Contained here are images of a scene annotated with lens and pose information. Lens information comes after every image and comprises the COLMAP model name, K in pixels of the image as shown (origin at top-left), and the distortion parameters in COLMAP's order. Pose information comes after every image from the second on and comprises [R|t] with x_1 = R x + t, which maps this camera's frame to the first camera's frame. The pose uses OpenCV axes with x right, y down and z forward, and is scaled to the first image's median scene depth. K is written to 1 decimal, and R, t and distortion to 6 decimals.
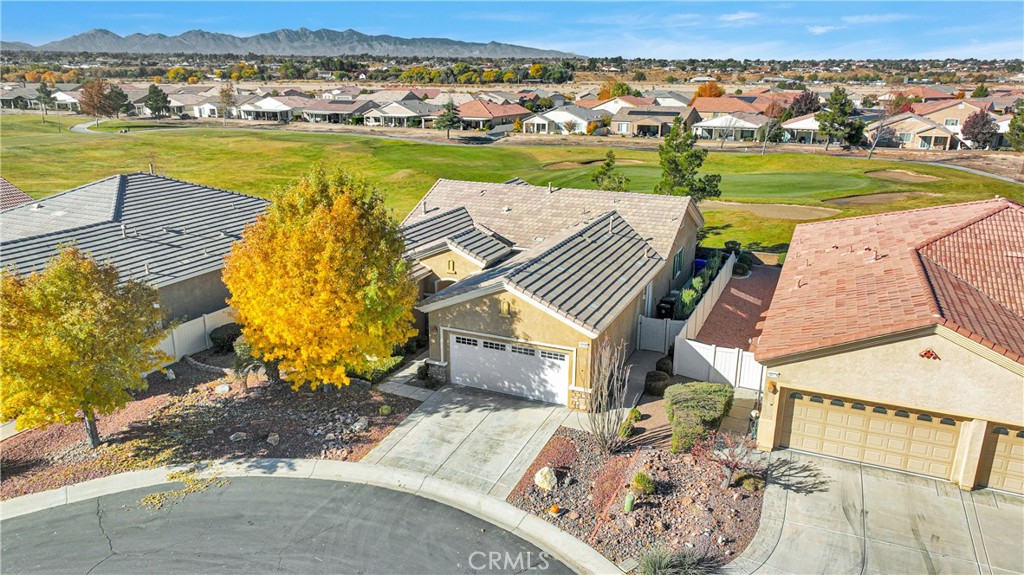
lens RADIAL K [[730.2, 0, 509.6], [0, 730.2, 288.5], [0, 0, 1]] dist [0.009278, 0.000552]
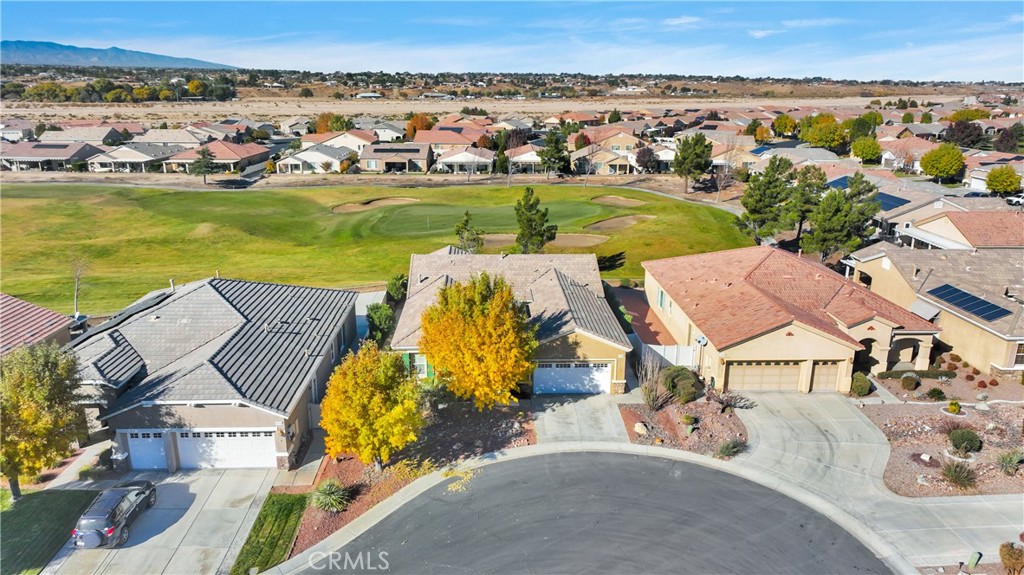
lens RADIAL K [[730.2, 0, 509.6], [0, 730.2, 288.5], [0, 0, 1]] dist [0.009278, 0.000552]
pose [[0.898091, -0.119908, 0.423149, -0.160062], [0.124772, 0.992052, 0.016302, -0.027195], [-0.421741, 0.038156, 0.905913, -0.092365]]
